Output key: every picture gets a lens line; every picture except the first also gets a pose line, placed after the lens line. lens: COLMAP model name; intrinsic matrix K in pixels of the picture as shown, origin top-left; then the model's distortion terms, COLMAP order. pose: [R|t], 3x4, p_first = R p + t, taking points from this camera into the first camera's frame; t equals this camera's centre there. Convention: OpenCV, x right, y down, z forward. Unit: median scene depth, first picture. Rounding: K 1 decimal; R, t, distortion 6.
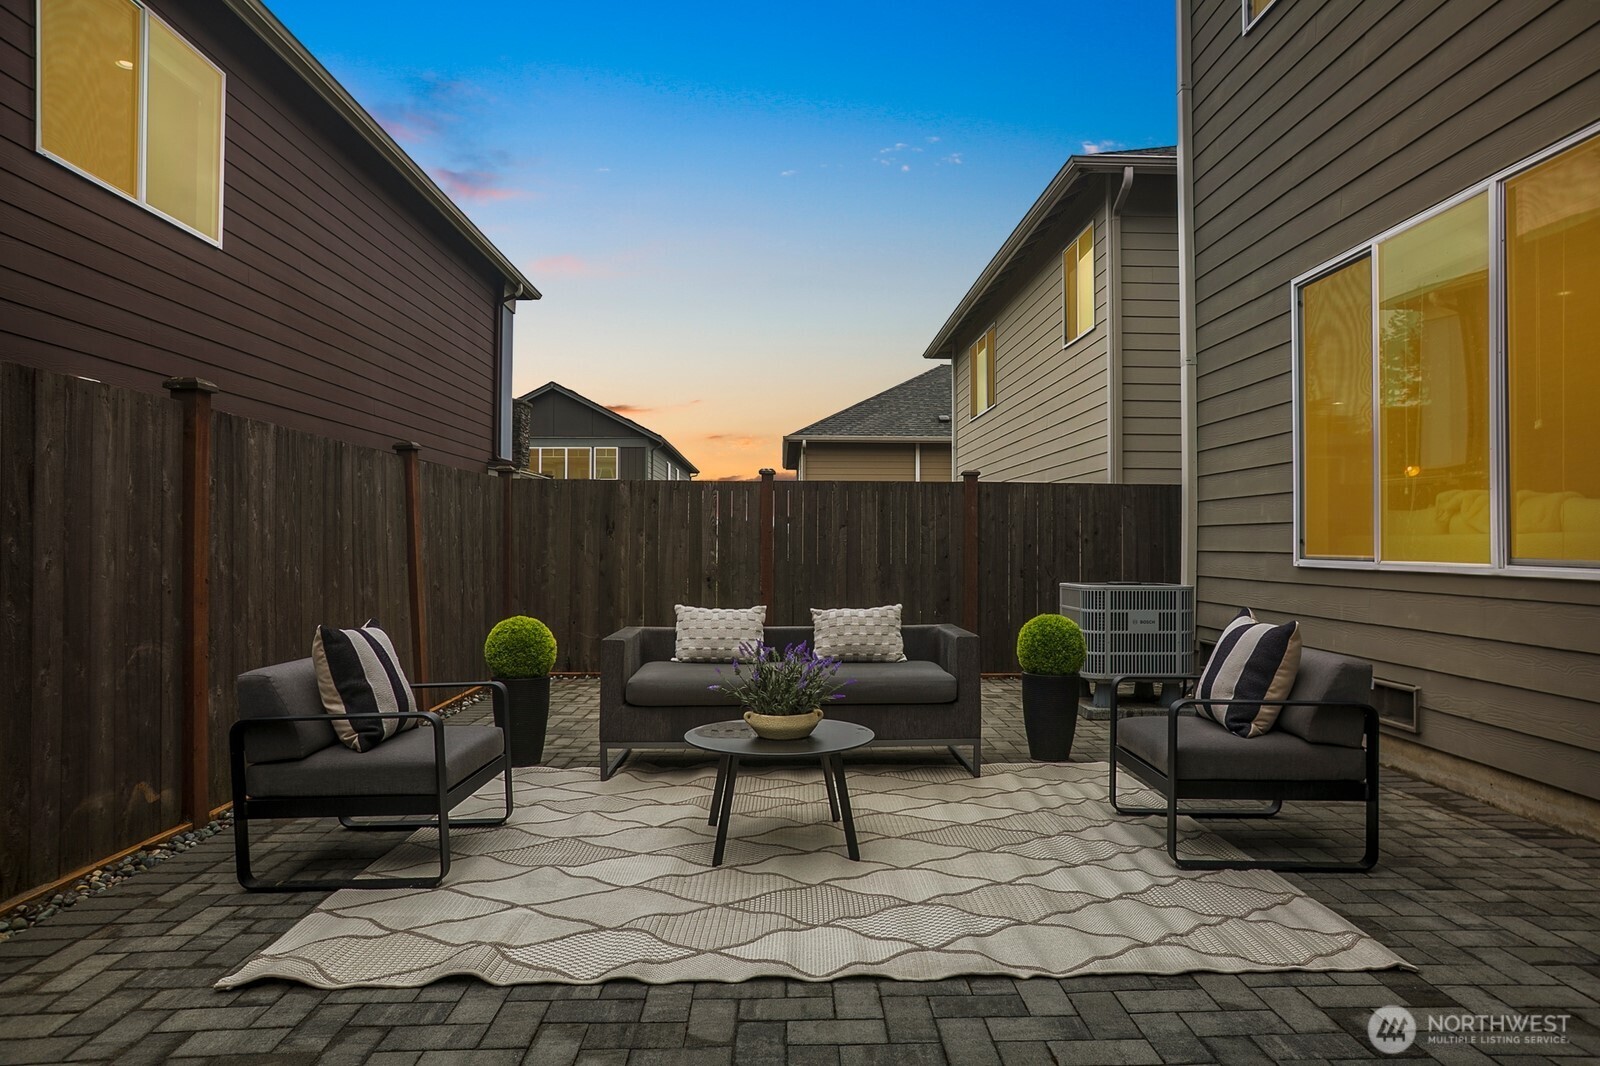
lens RADIAL K [[978.8, 0, 800.0], [0, 978.8, 533.0], [0, 0, 1]] dist [-0.076460, 0.065036]
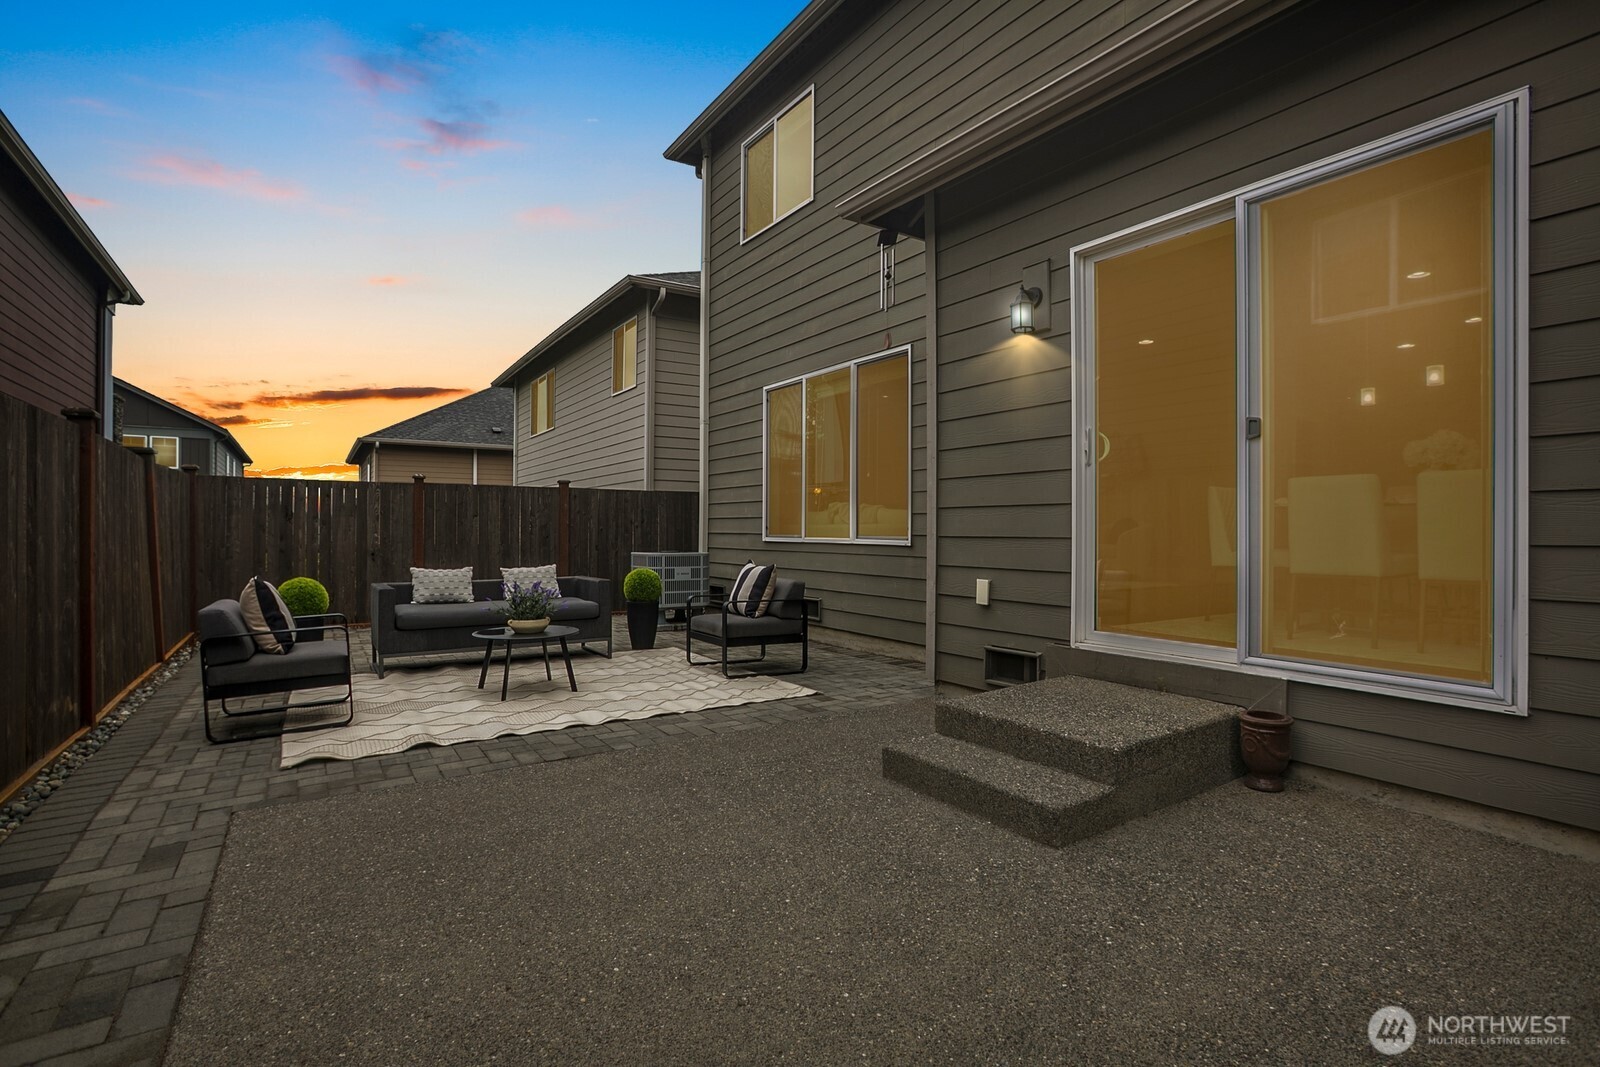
lens RADIAL K [[745.6, 0, 800.0], [0, 745.6, 533.5], [0, 0, 1]] dist [-0.000978, -0.000047]
pose [[0.851526, -0.001998, 0.524309, -0.215392], [-0.007174, 0.999855, 0.015462, -0.002863], [-0.524264, -0.016927, 0.851388, -0.313558]]
